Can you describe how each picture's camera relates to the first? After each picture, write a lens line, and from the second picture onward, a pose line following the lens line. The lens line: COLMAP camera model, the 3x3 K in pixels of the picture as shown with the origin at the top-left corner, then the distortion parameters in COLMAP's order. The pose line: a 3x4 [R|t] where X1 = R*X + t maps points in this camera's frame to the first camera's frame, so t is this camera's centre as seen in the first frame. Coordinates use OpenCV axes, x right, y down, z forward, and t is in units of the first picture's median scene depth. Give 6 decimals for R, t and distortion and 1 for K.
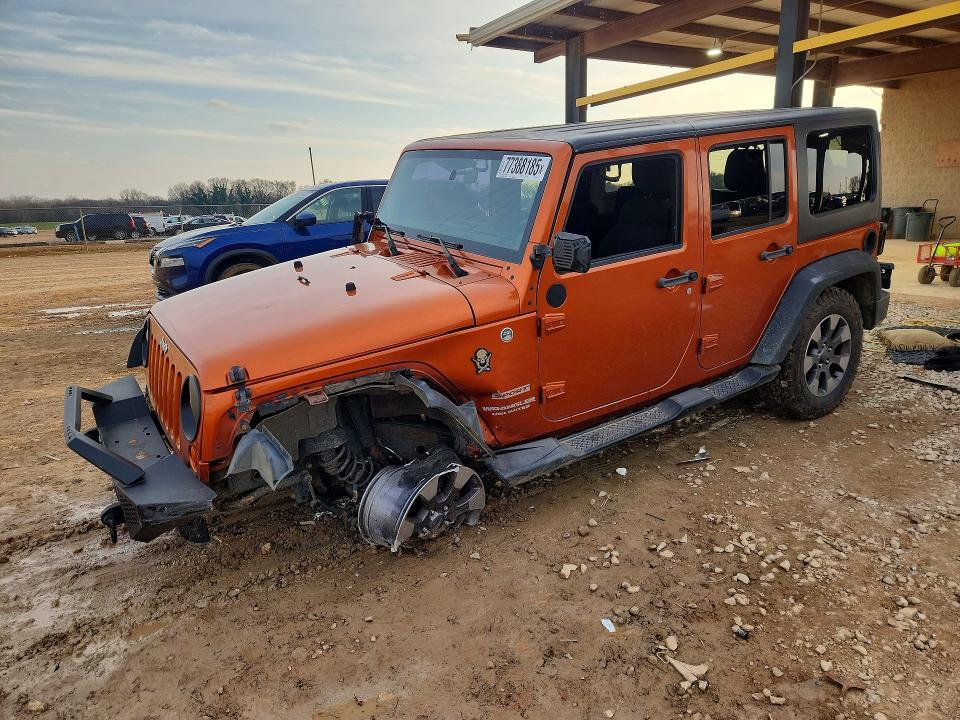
lens RADIAL K [[745.9, 0, 480.0], [0, 745.9, 360.0], [0, 0, 1]] dist [0.027772, -0.001711]
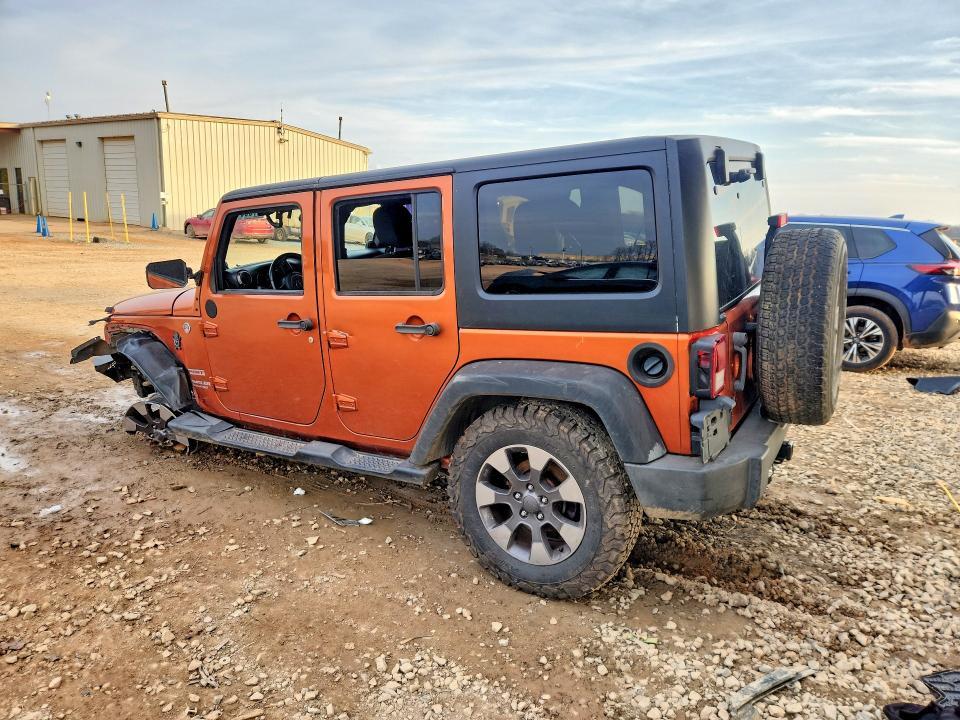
lens RADIAL K [[752.4, 0, 477.4], [0, 752.4, 331.8], [0, 0, 1]] dist [0.030345, -0.003576]
pose [[0.303884, 0.190058, -0.933559, 1.193712], [-0.245370, 0.962456, 0.116071, -0.253986], [0.920569, 0.193796, 0.339109, 0.787550]]
